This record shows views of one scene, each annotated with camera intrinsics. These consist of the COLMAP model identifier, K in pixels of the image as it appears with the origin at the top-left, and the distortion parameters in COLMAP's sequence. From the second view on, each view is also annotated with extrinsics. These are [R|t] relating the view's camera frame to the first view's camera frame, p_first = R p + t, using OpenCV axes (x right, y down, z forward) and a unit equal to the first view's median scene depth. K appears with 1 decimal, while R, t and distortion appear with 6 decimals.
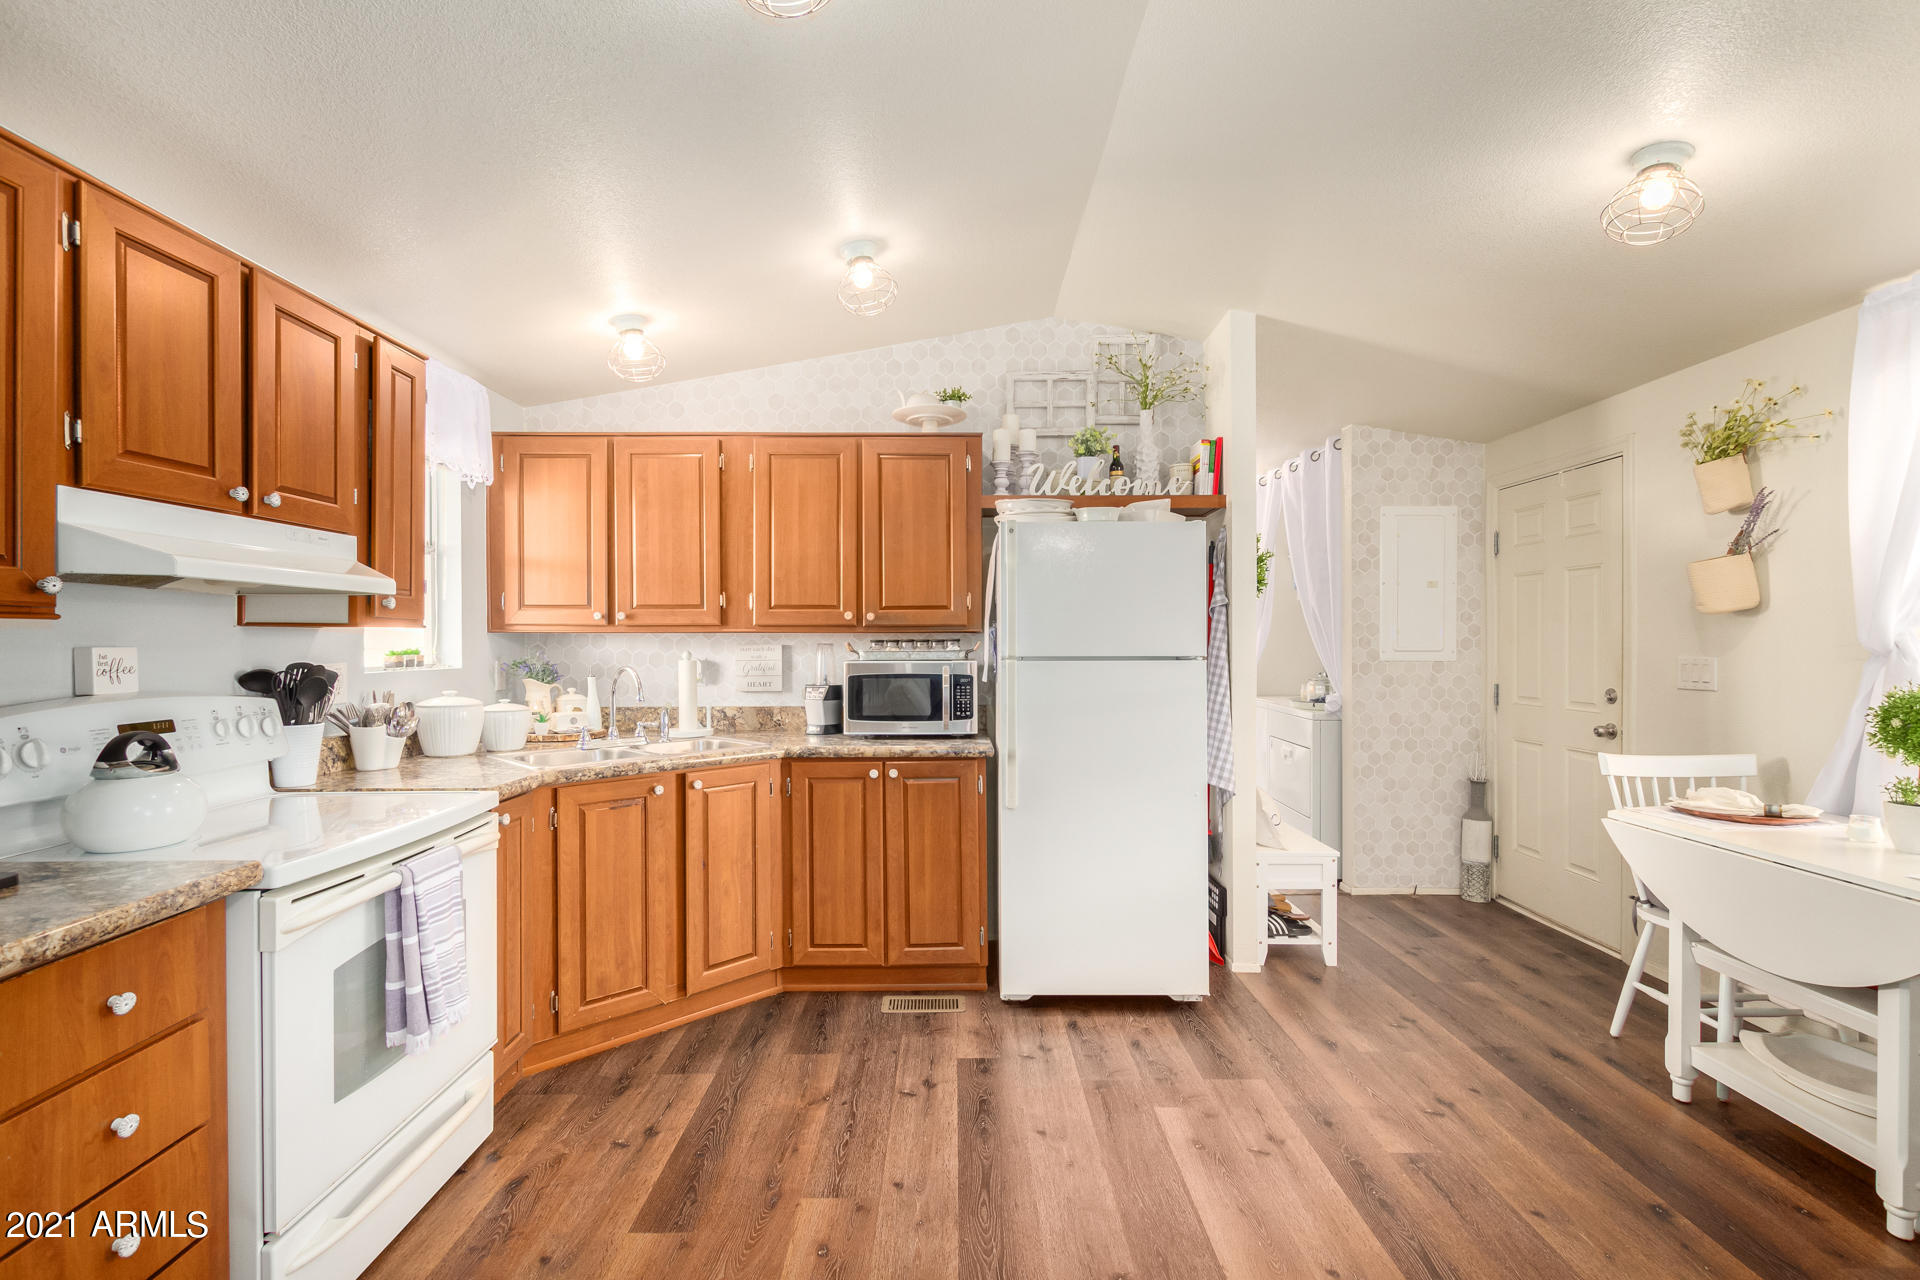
lens RADIAL K [[878.0, 0, 959.9], [0, 878.0, 648.9], [0, 0, 1]] dist [0.011286, -0.005304]
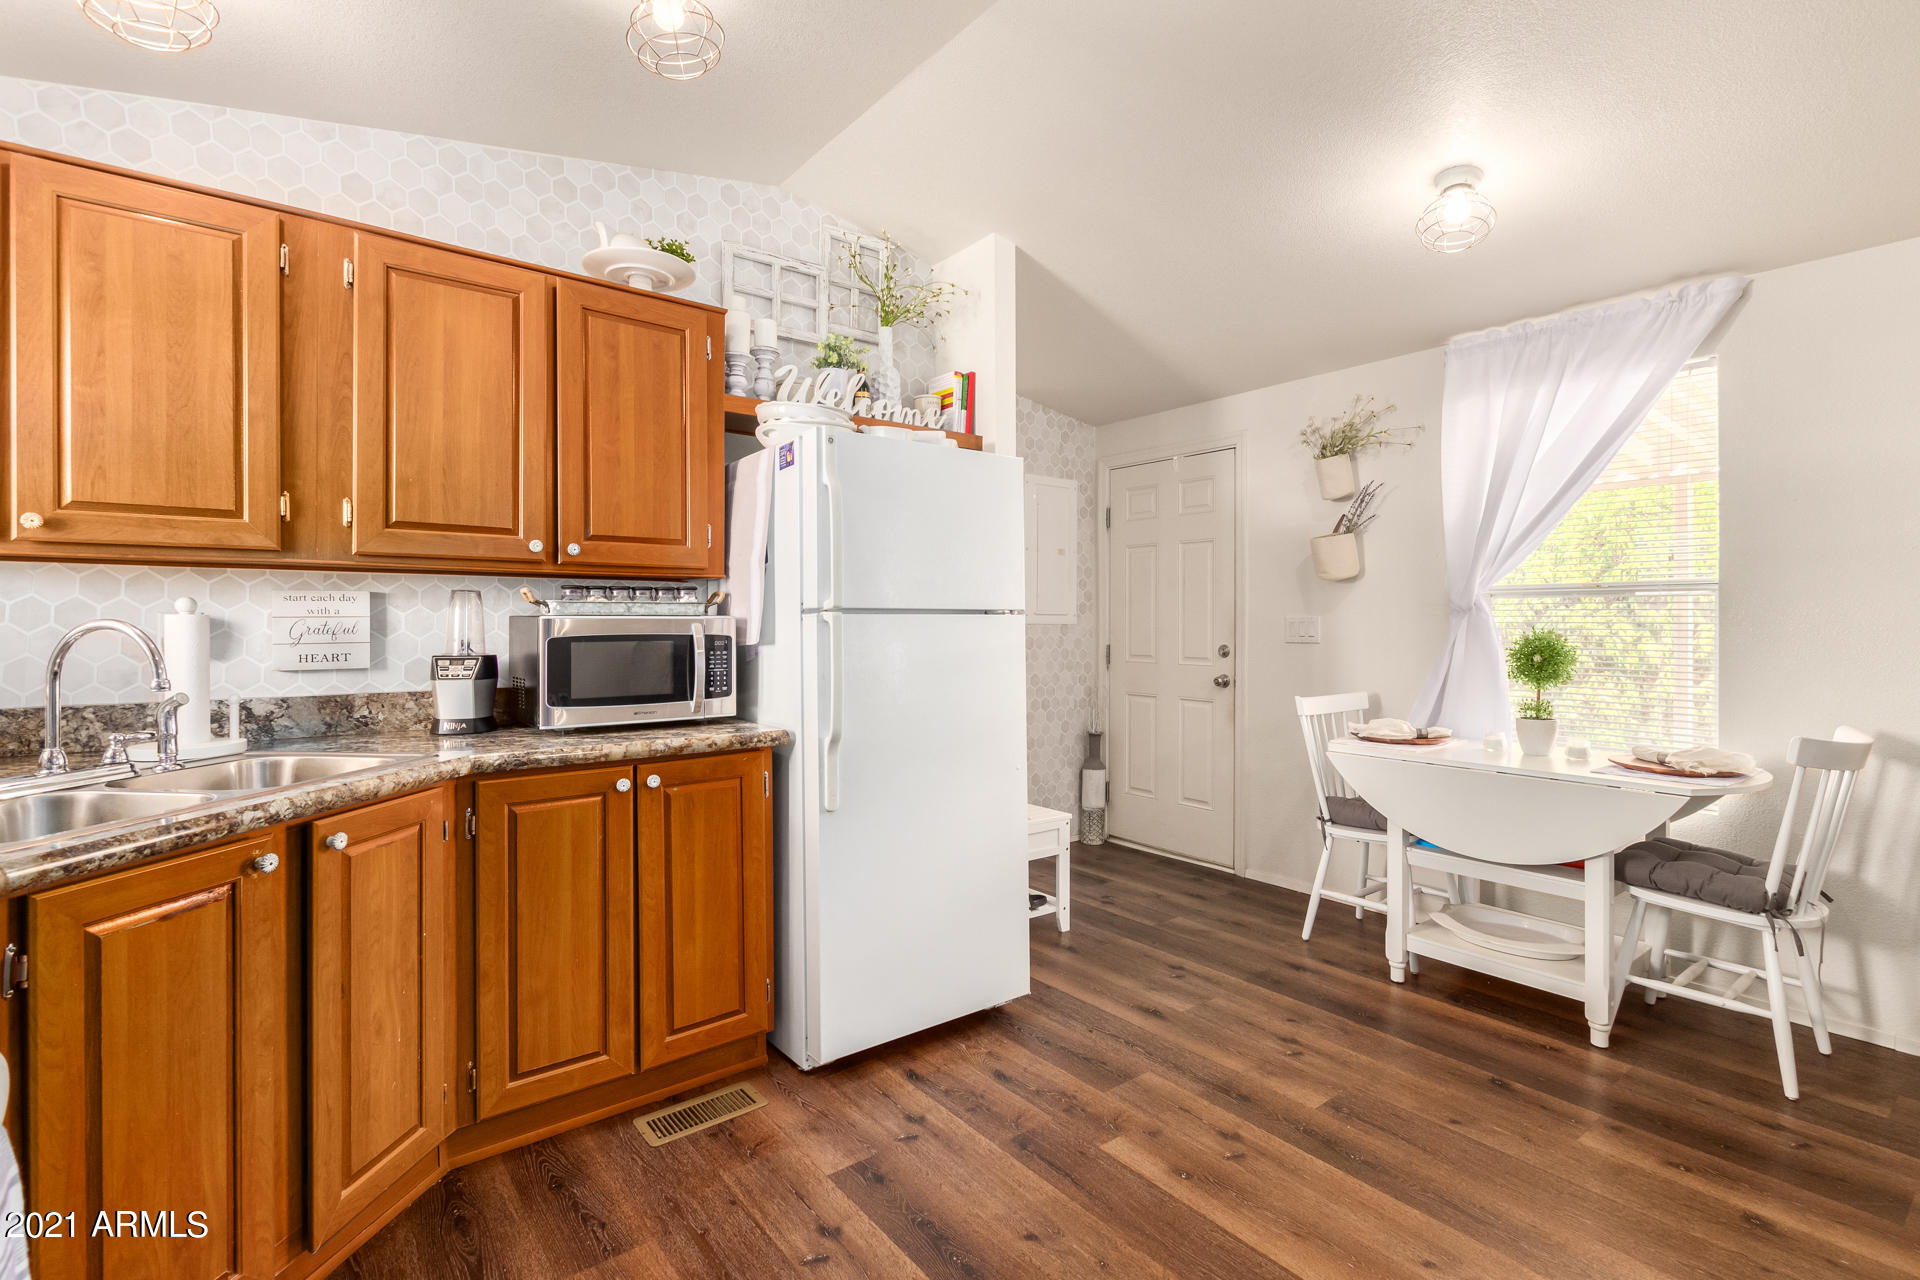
lens RADIAL K [[886.8, 0, 961.1], [0, 886.8, 620.5], [0, 0, 1]] dist [0.003225, -0.000157]
pose [[0.790892, 0.003600, 0.611945, -0.293672], [0.001311, 0.999970, -0.007577, 0.023682], [-0.611954, 0.006795, 0.790864, 0.309888]]
